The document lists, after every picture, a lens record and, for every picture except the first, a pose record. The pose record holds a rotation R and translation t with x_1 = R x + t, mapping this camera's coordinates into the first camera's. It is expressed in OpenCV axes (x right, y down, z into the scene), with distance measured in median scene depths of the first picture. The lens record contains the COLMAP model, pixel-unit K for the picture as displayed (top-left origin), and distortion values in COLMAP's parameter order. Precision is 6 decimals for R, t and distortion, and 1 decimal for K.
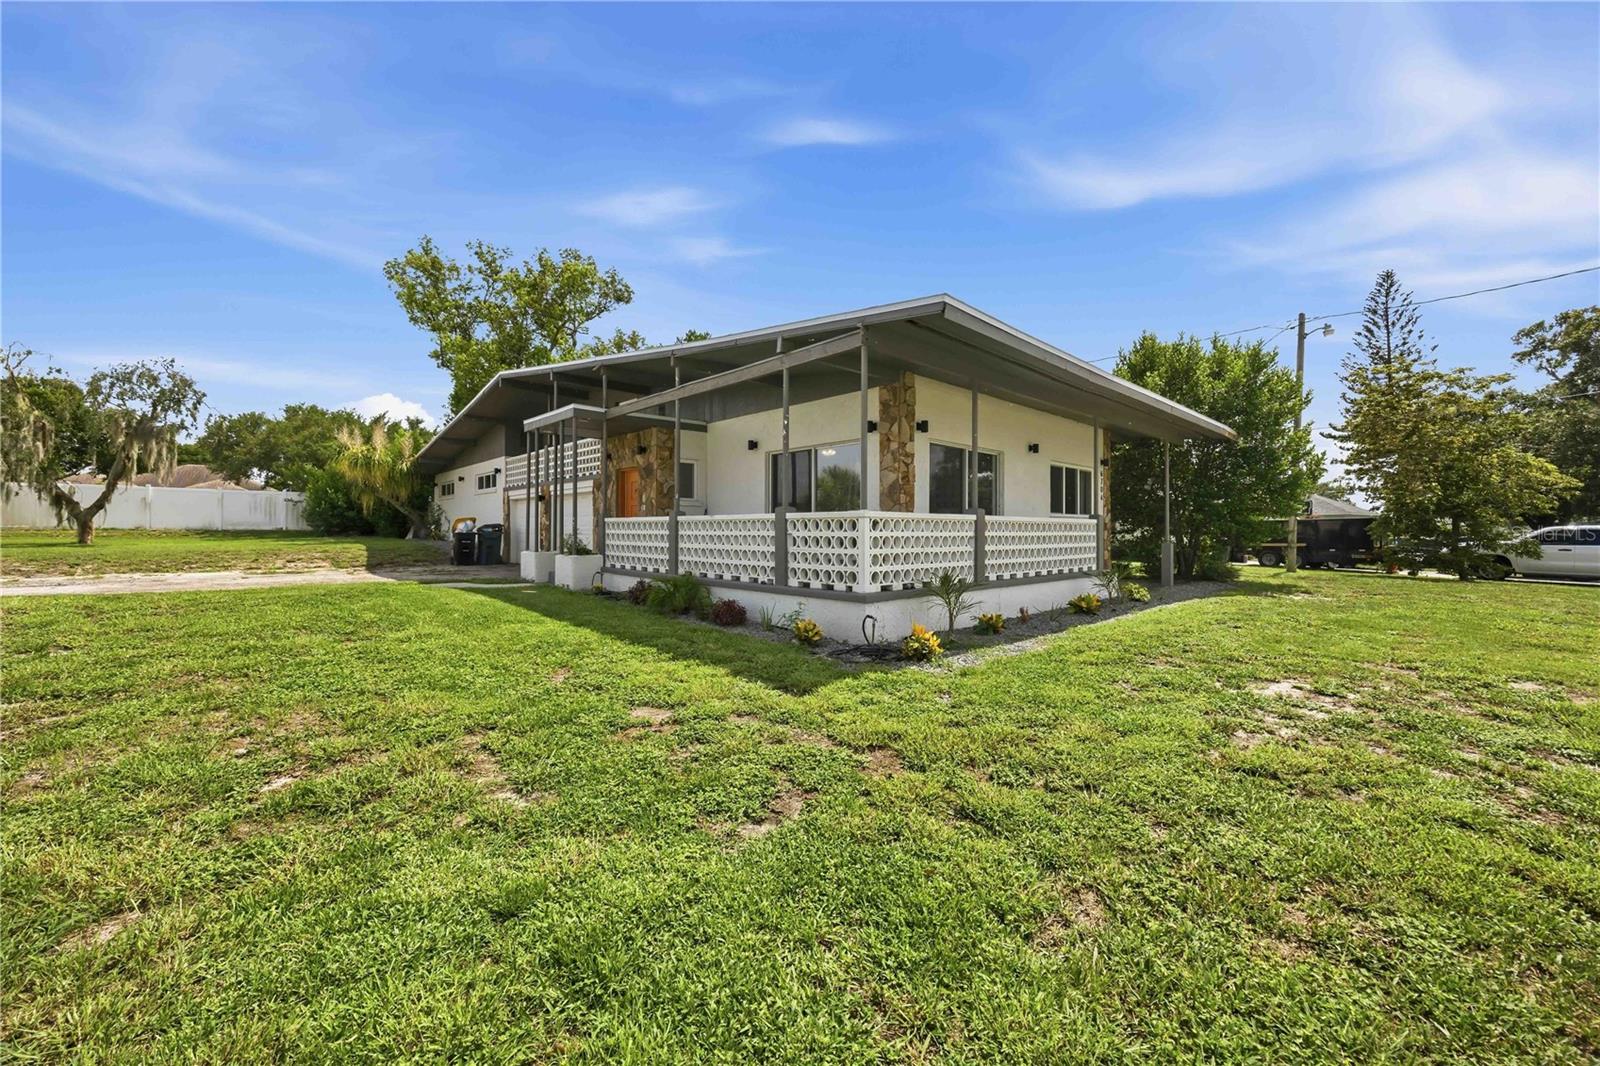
lens RADIAL K [[633.3, 0, 796.8], [0, 633.3, 531.5], [0, 0, 1]] dist [0.014679, 0.000292]
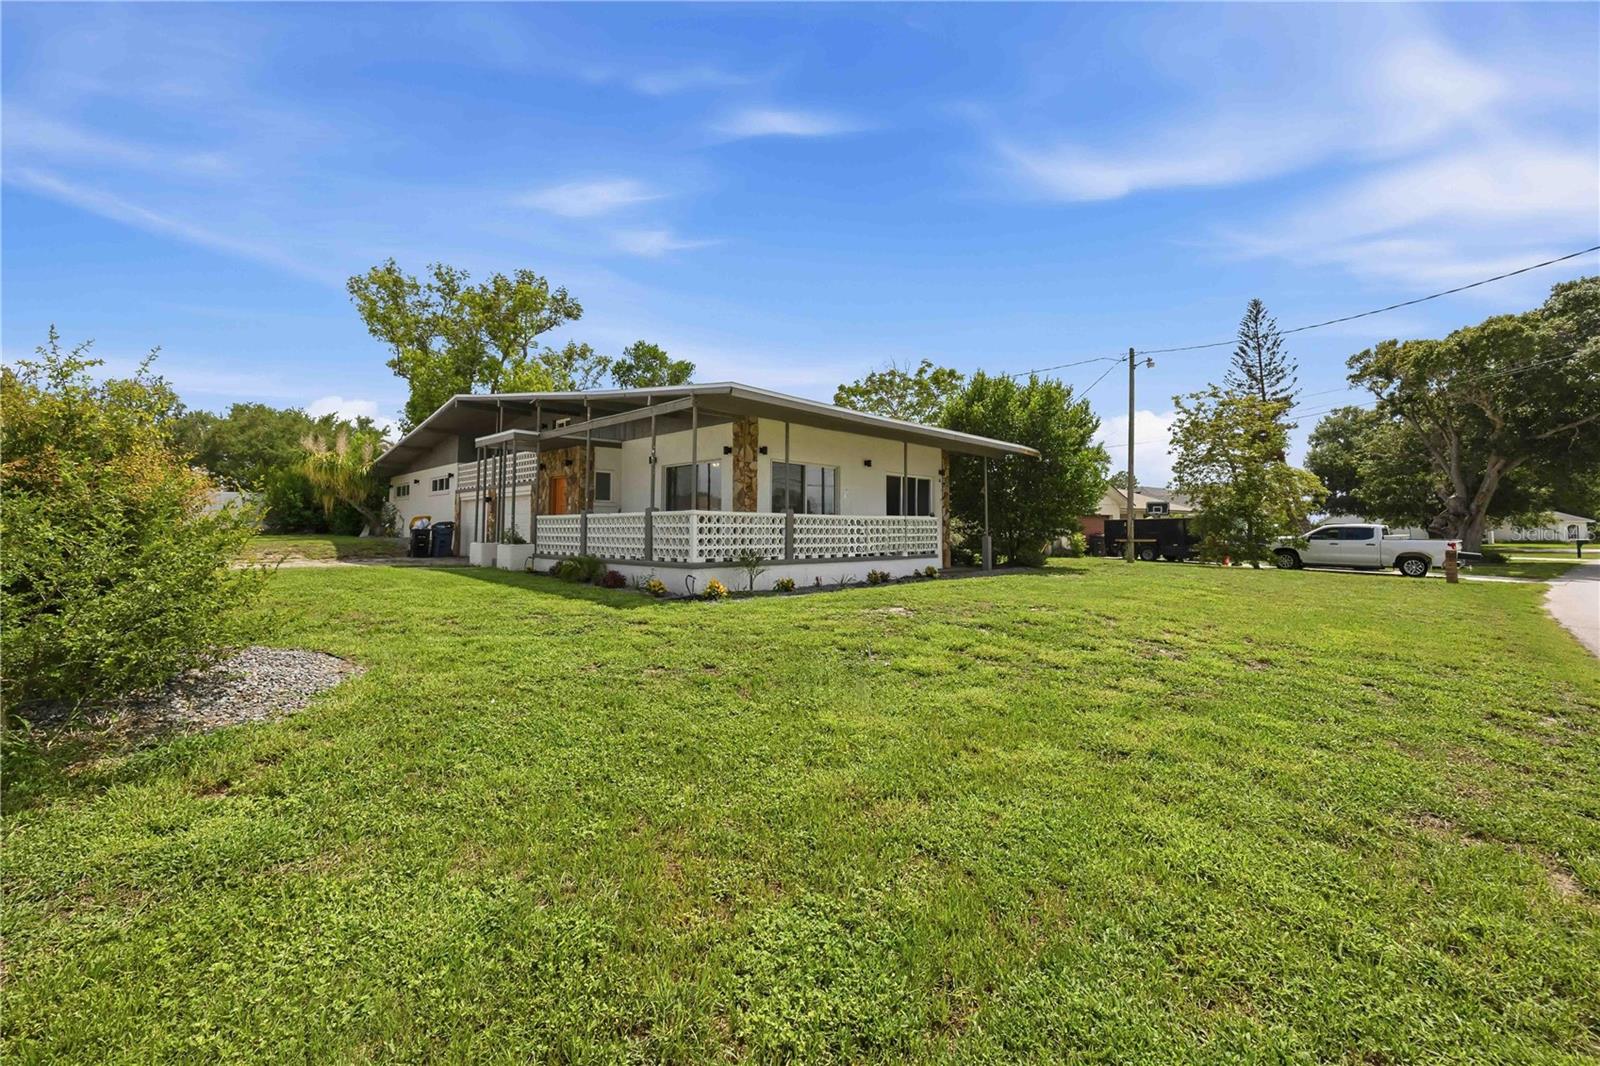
lens RADIAL K [[682.0, 0, 790.1], [0, 682.0, 490.3], [0, 0, 1]] dist [0.018961, 0.000175]
pose [[0.999595, 0.002330, 0.028354, 0.139072], [-0.000540, 0.998016, -0.062955, 0.011474], [-0.028445, 0.062914, 0.997613, -0.328041]]
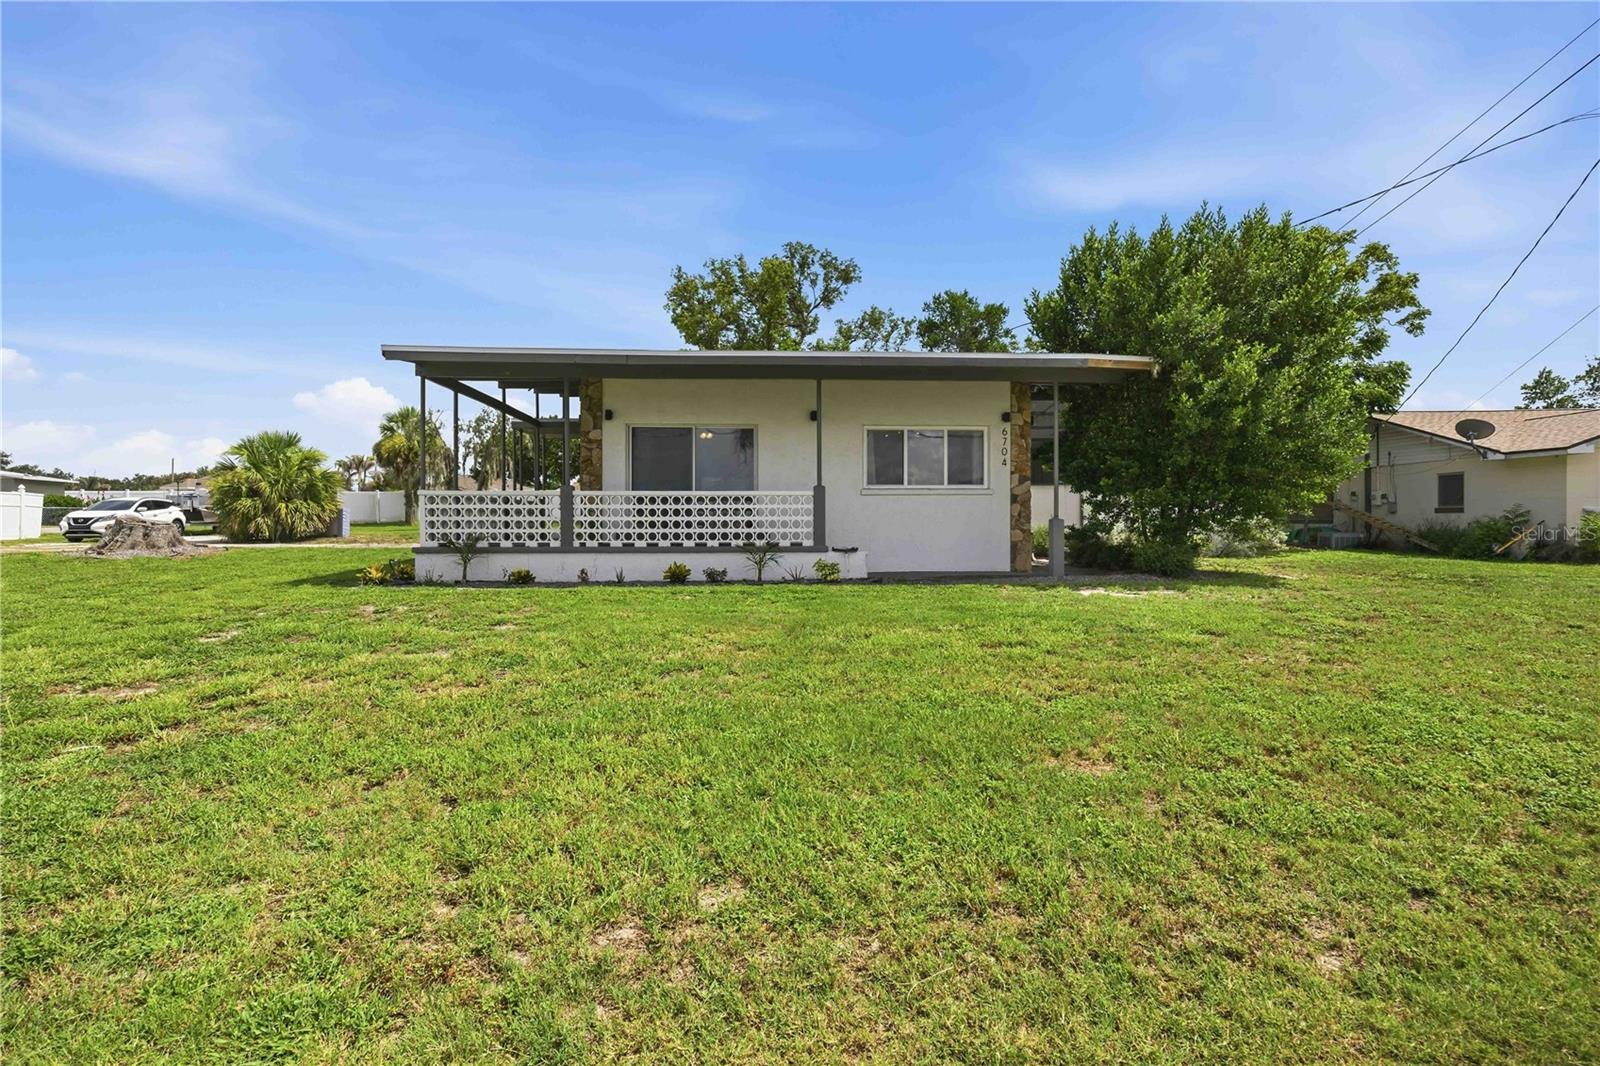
lens RADIAL K [[724.9, 0, 790.1], [0, 724.9, 530.9], [0, 0, 1]] dist [0.001687, -0.000021]
pose [[0.776874, 0.012754, -0.629527, 0.846431], [0.002667, 0.999719, 0.023545, 0.010502], [0.629650, -0.019970, 0.776622, 0.109303]]
